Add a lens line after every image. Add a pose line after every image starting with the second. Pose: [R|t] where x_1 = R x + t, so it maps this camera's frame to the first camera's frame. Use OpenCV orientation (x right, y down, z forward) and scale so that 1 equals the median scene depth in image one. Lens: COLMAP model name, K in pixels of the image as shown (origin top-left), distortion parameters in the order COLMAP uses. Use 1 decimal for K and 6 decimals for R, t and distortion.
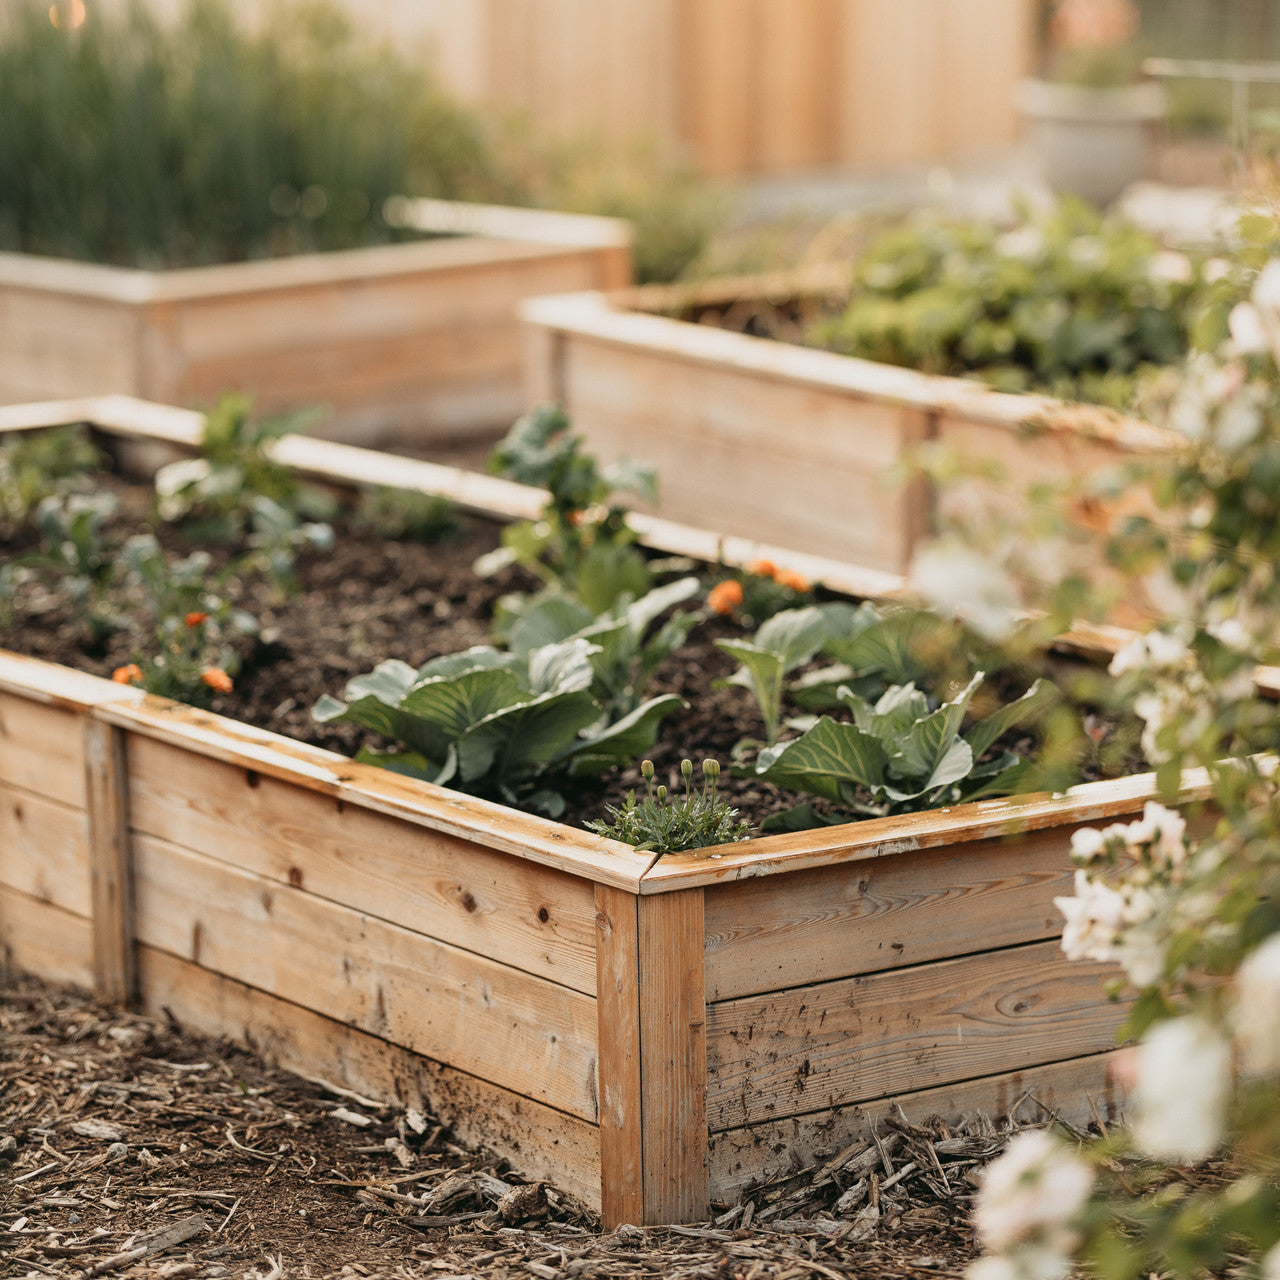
lens RADIAL K [[5384.0, 0, 640.0], [0, 5384.0, 640.0], [0, 0, 1]] dist [-0.277672, -7.578542]
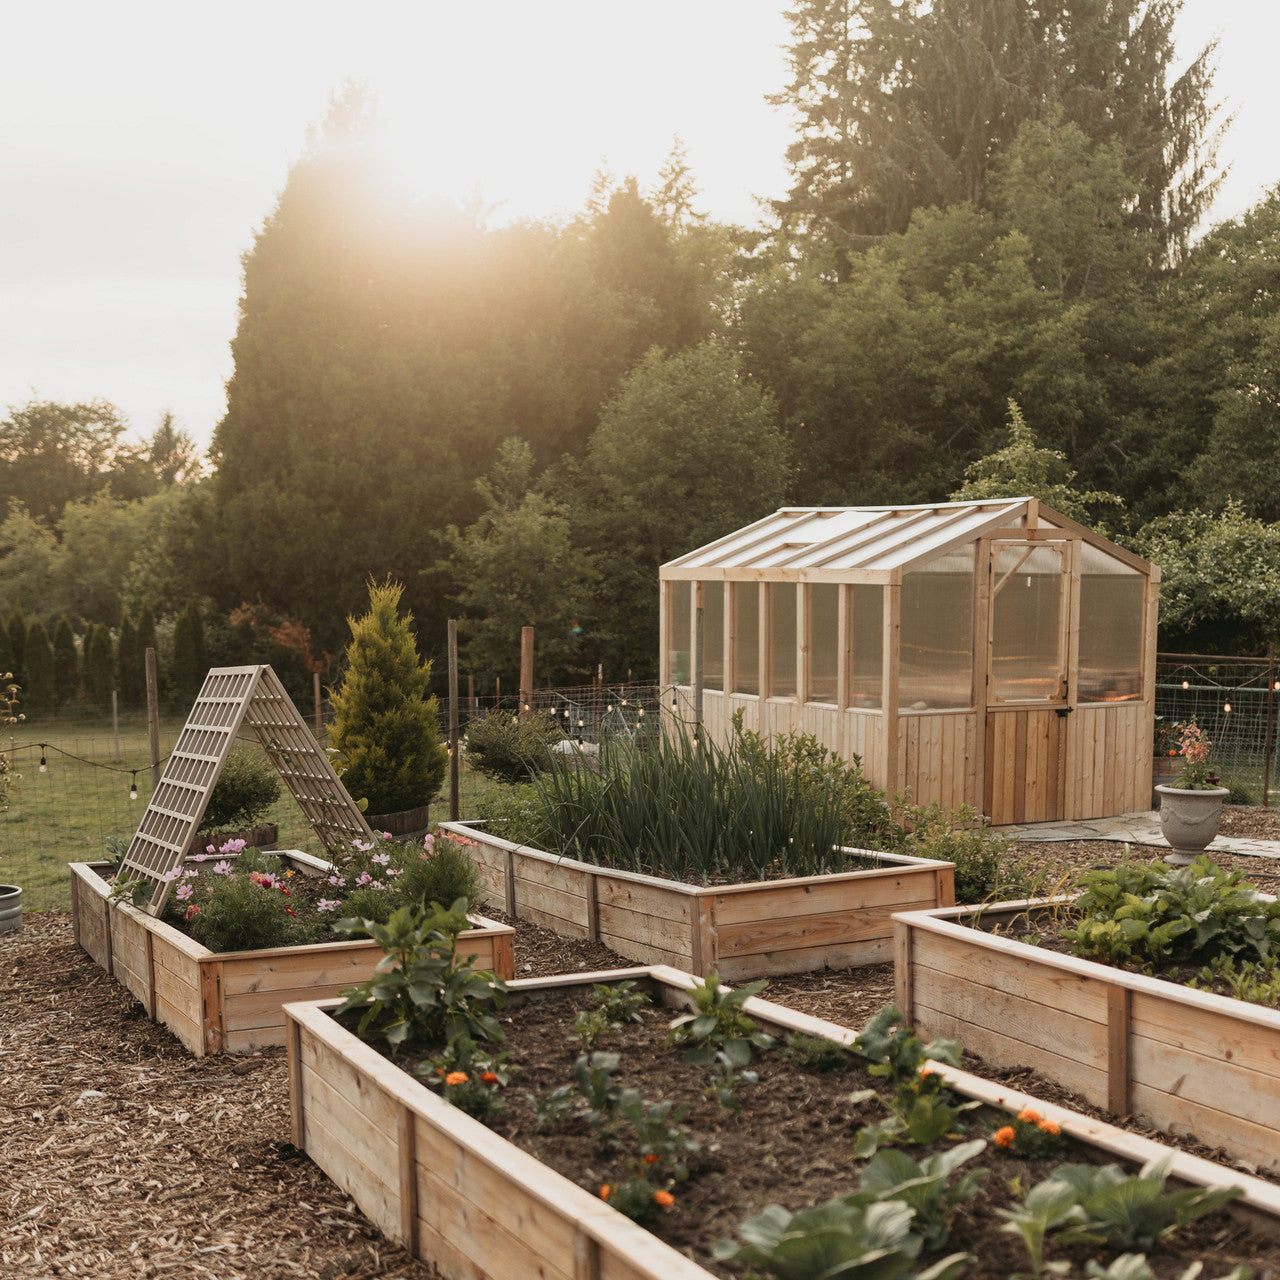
lens RADIAL K [[2140.4, 0, 640.0], [0, 2140.4, 640.0], [0, 0, 1]] dist [0.022973, 0.074963]
pose [[0.988133, -0.010775, -0.153225, 0.006401], [-0.014568, 0.986467, -0.163314, -0.034783], [0.152911, 0.163608, 0.974603, 0.275430]]
